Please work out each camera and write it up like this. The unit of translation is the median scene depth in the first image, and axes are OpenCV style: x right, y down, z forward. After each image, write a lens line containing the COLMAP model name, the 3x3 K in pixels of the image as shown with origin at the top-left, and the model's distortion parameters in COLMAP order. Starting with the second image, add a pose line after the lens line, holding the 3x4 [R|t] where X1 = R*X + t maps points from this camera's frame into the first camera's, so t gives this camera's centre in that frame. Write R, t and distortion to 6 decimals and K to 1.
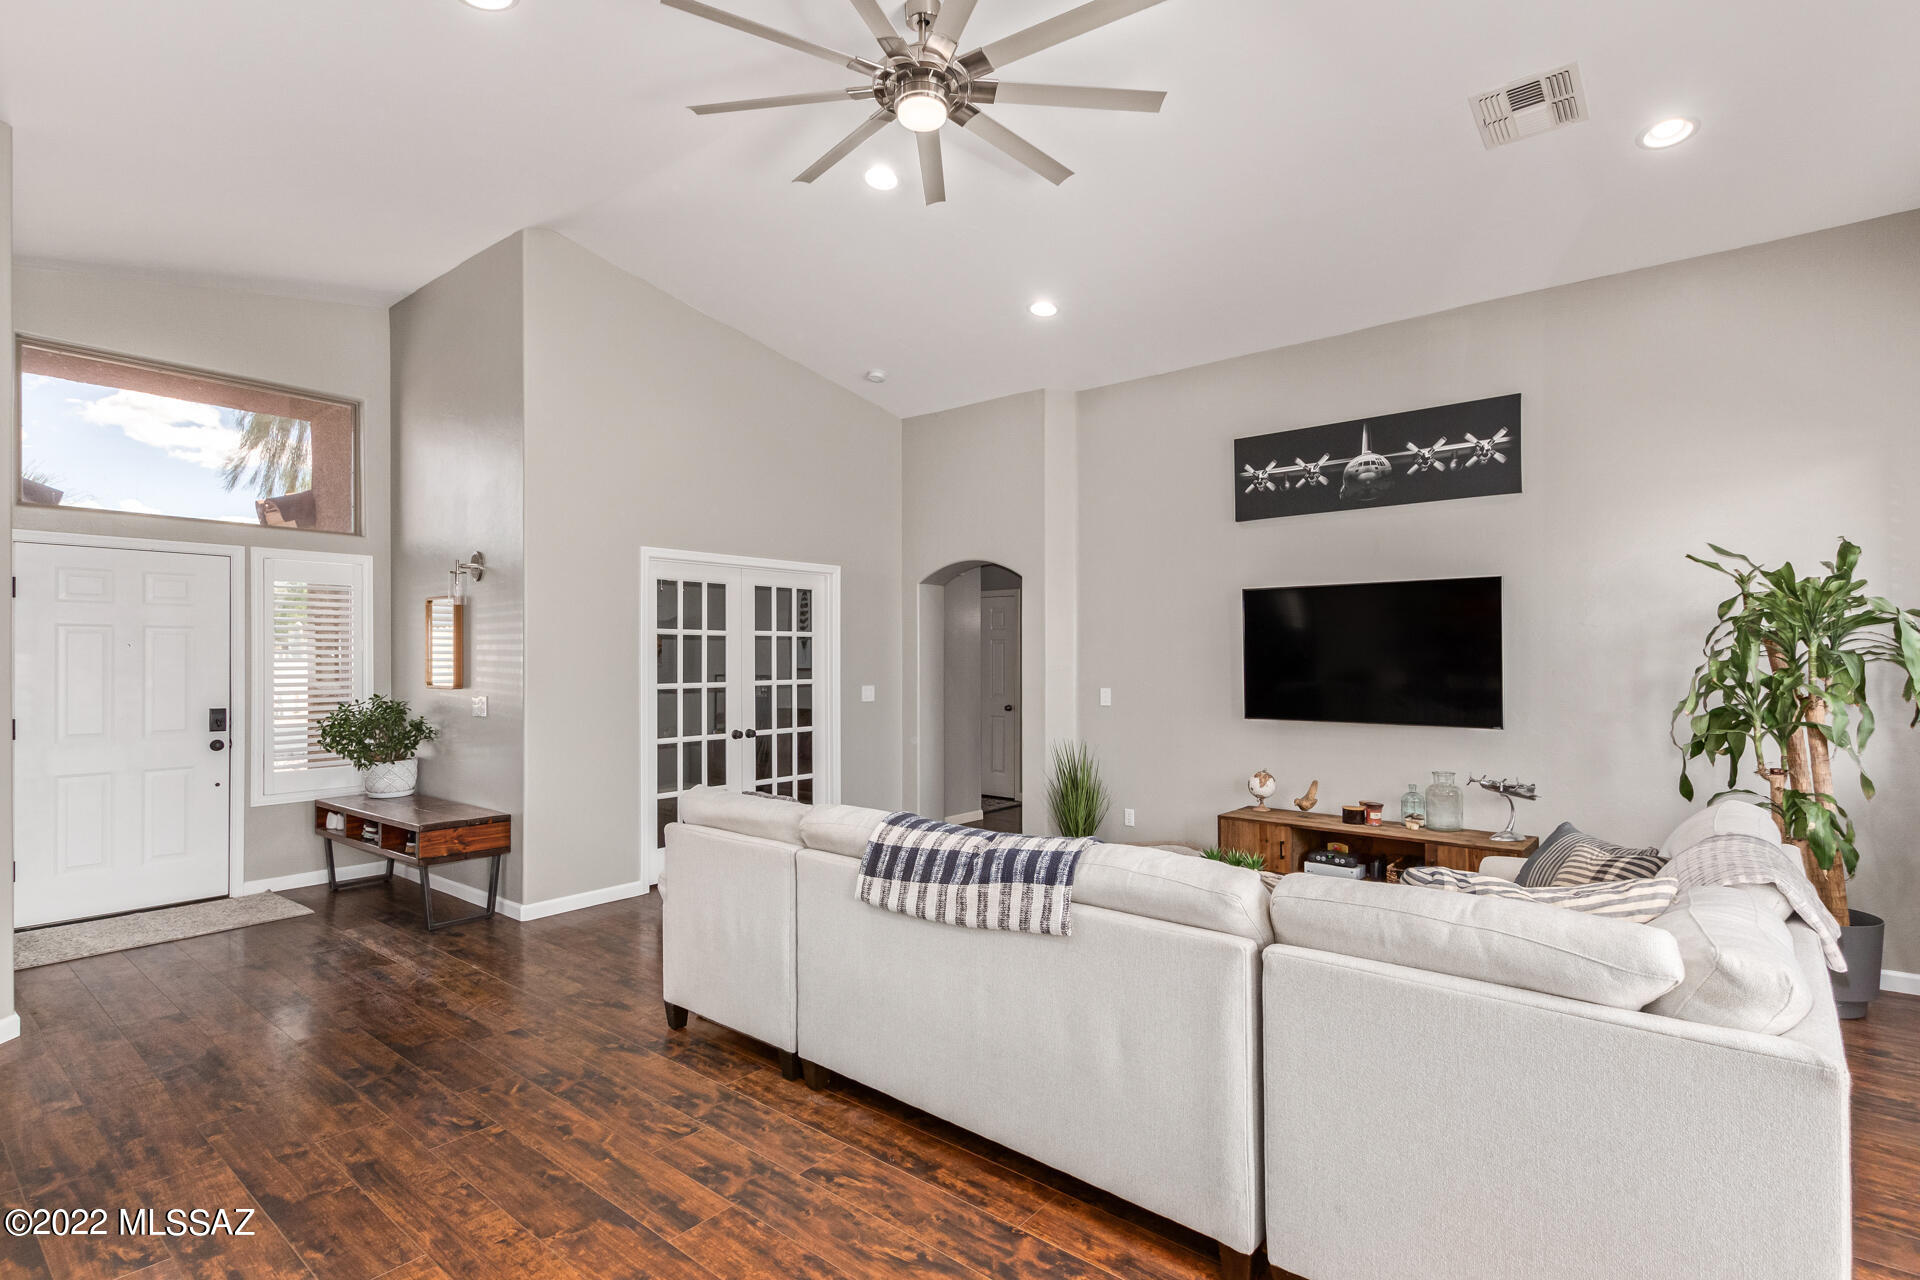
lens RADIAL K [[946.0, 0, 951.5], [0, 946.0, 644.1], [0, 0, 1]] dist [0.012514, -0.000134]
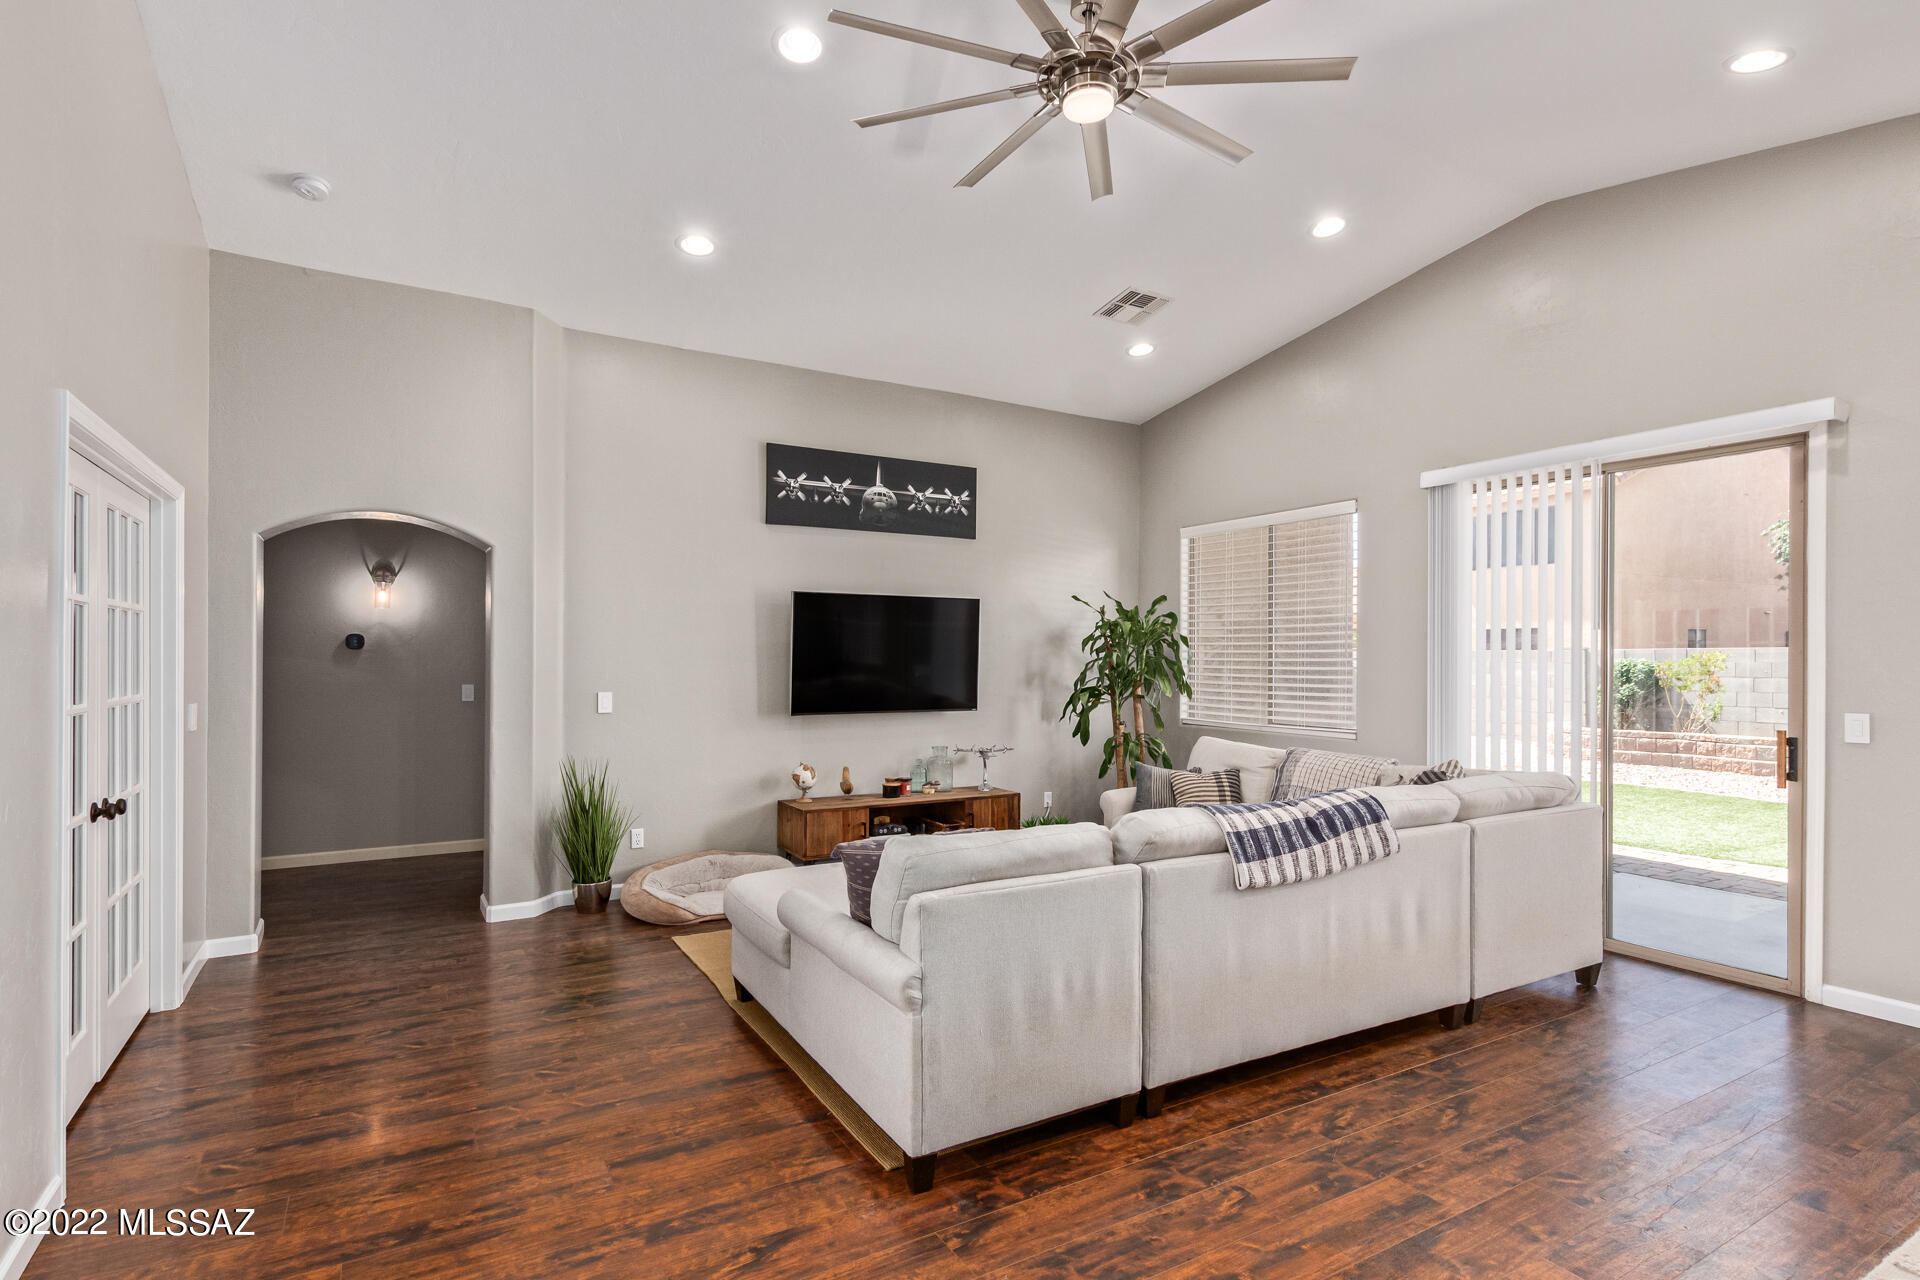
lens RADIAL K [[946.0, 0, 952.9], [0, 946.0, 646.0], [0, 0, 1]] dist [0.012514, -0.000134]
pose [[0.332628, 0.015469, 0.942931, -0.708132], [-0.017349, 0.999797, -0.010282, 0.011053], [-0.942899, -0.012939, 0.332829, 0.565221]]
